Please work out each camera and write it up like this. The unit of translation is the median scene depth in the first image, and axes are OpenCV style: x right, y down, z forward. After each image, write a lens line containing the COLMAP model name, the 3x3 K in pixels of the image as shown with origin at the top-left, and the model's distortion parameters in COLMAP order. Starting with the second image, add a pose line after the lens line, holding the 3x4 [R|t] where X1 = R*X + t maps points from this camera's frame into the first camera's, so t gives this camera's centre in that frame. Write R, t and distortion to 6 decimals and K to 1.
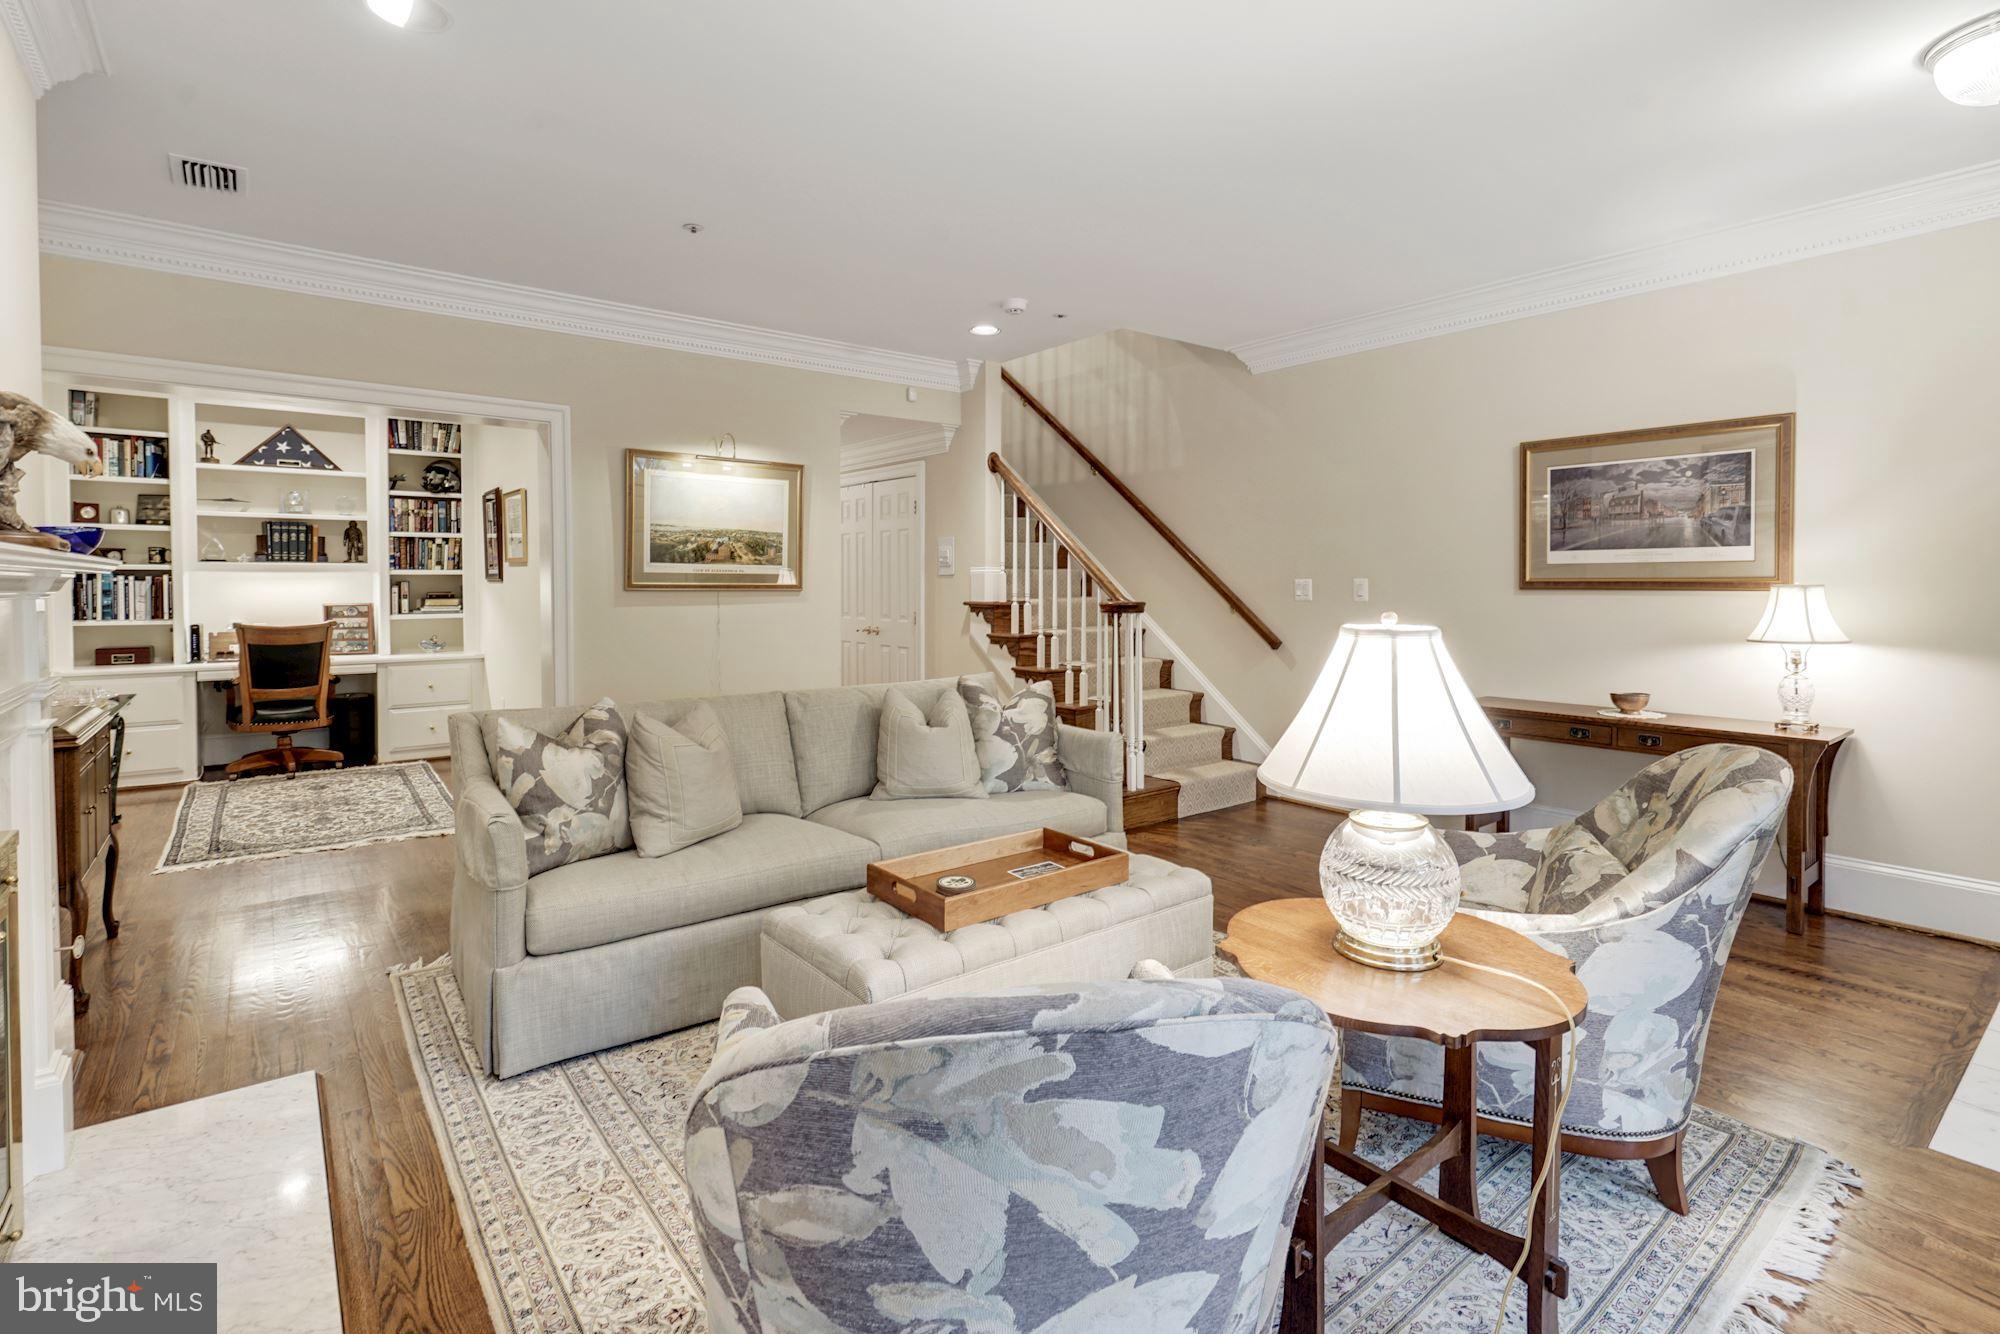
lens RADIAL K [[937.1, 0, 999.6], [0, 937.1, 587.3], [0, 0, 1]] dist [0.000134, 0.000179]
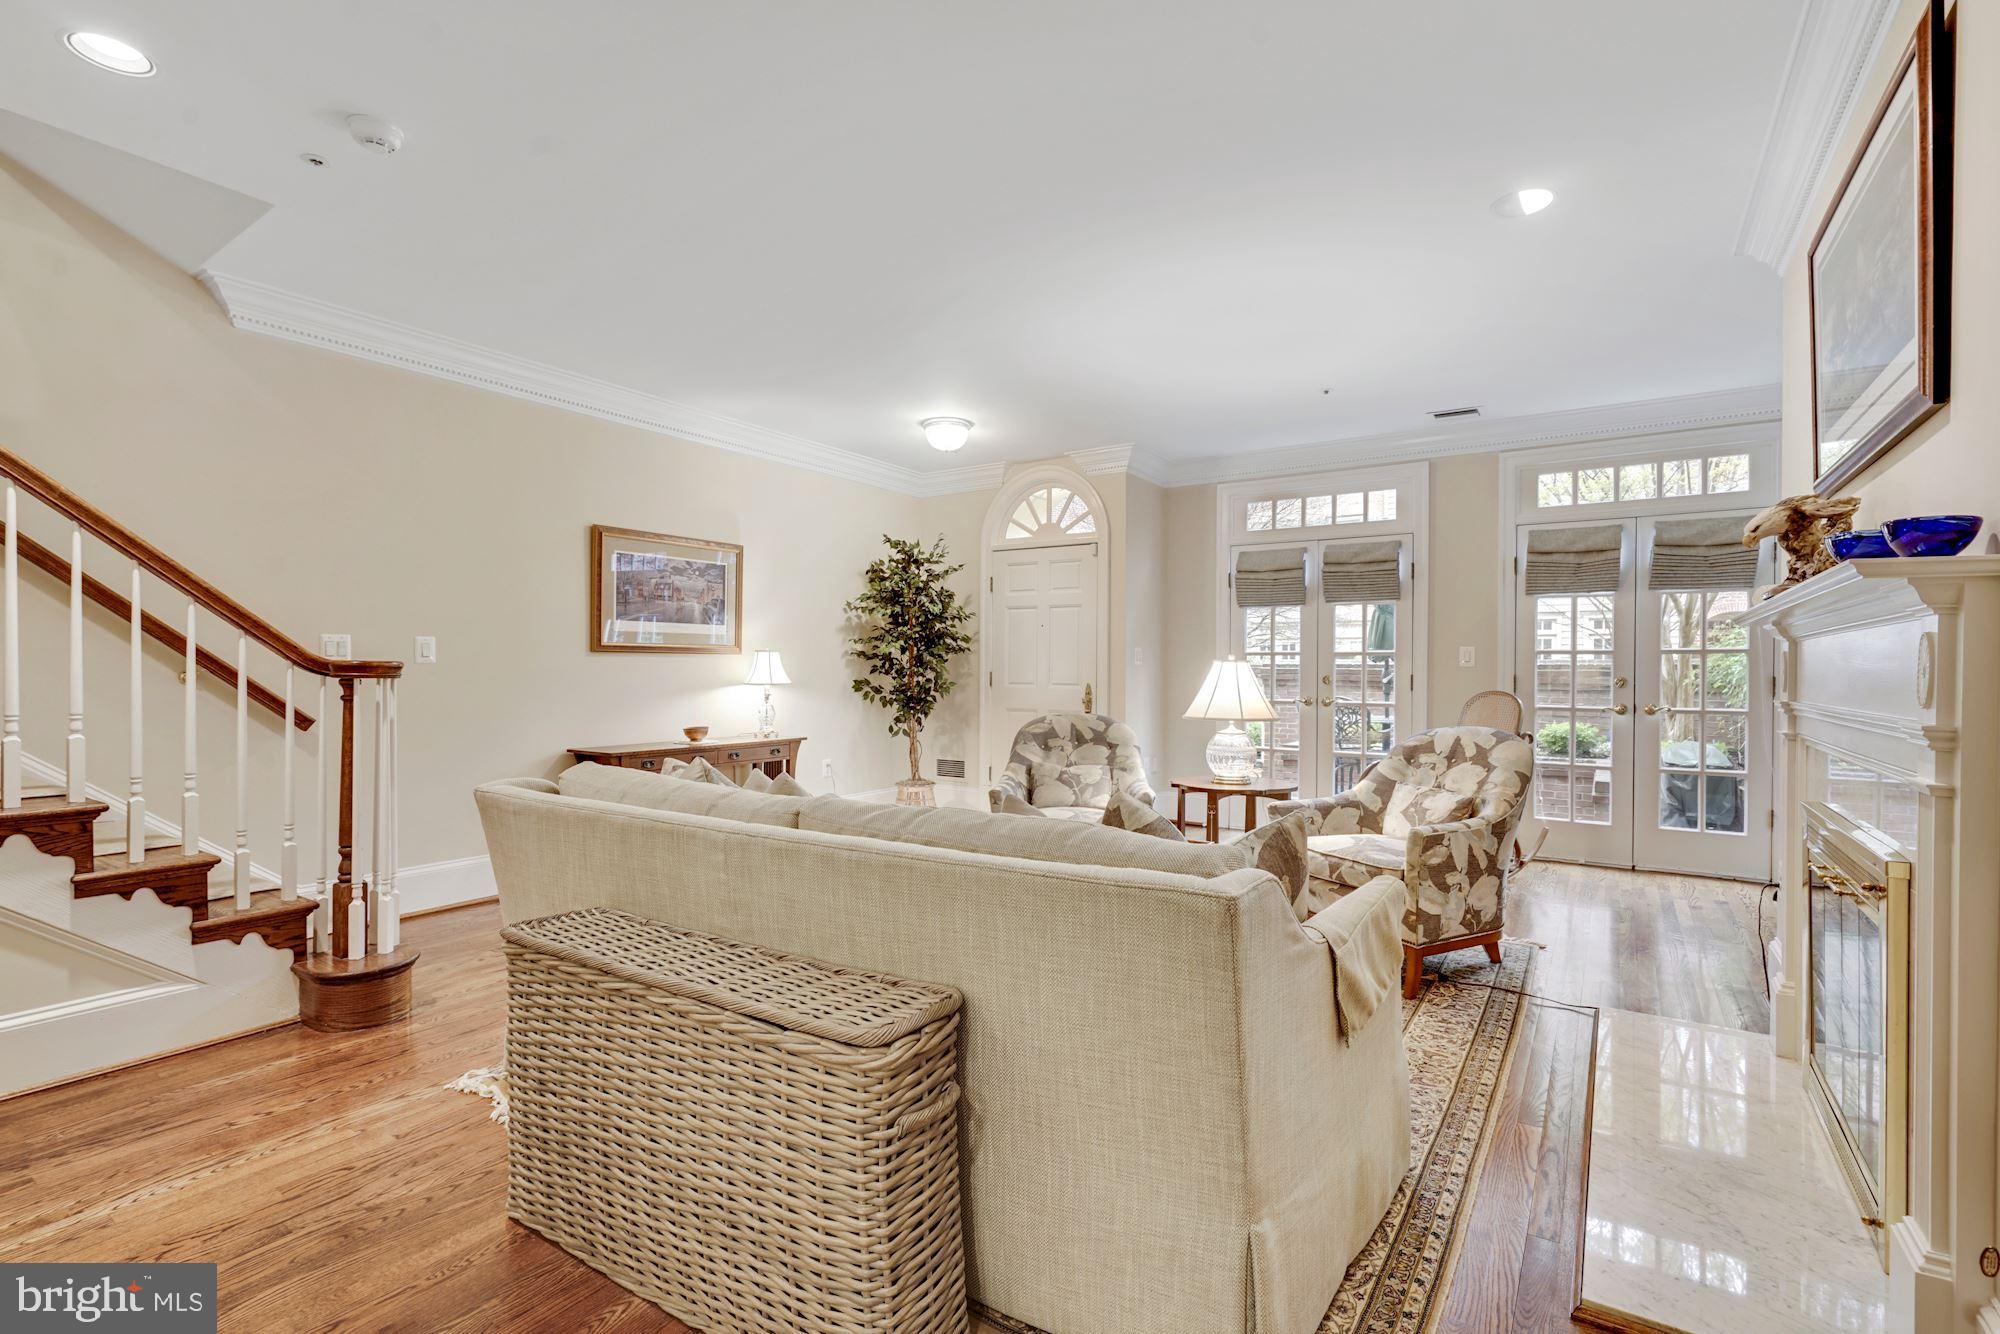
lens RADIAL K [[922.3, 0, 1005.4], [0, 922.3, 665.3], [0, 0, 1]] dist [-0.000649, 0.000374]
pose [[-0.310863, 0.004937, 0.950442, -0.803948], [0.004685, 0.999982, -0.003662, 0.030109], [-0.950443, 0.003314, -0.310881, 1.040643]]
